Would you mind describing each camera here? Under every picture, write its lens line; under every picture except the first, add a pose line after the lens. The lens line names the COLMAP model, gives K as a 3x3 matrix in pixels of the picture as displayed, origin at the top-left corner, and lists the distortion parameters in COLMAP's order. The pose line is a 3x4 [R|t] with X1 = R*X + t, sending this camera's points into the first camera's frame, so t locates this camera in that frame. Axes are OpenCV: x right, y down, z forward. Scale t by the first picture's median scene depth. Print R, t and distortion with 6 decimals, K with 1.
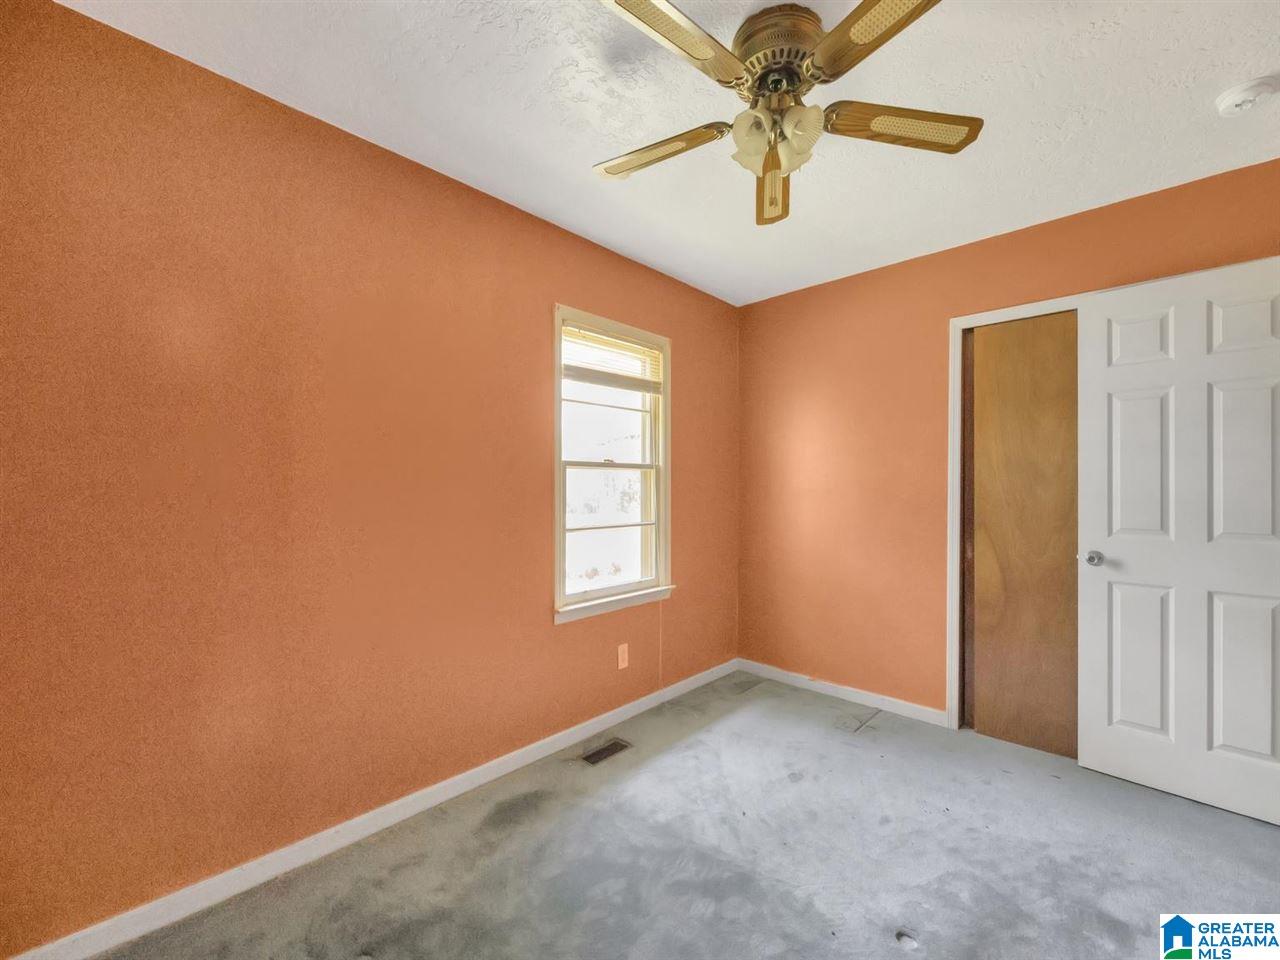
lens RADIAL K [[520.5, 0, 639.7], [0, 520.5, 481.9], [0, 0, 1]] dist [-0.000502, 0.000015]
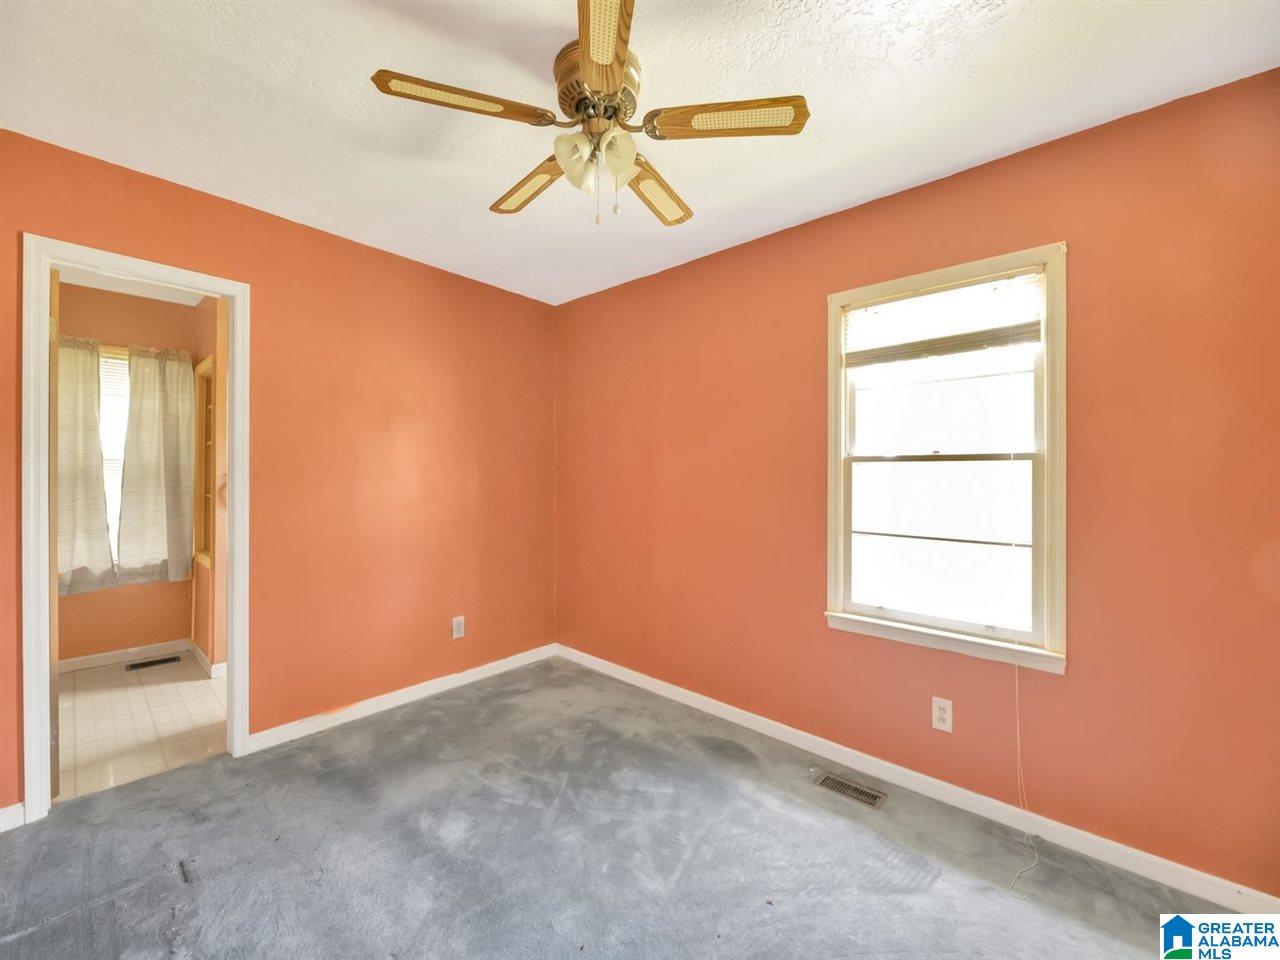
lens RADIAL K [[498.2, 0, 644.0], [0, 498.2, 471.1], [0, 0, 1]] dist [0.000339, 0.000067]
pose [[0.061039, -0.008276, -0.998101, 0.713775], [-0.002829, 0.999960, -0.008465, -0.006021], [0.998131, 0.003340, 0.061013, 0.576280]]
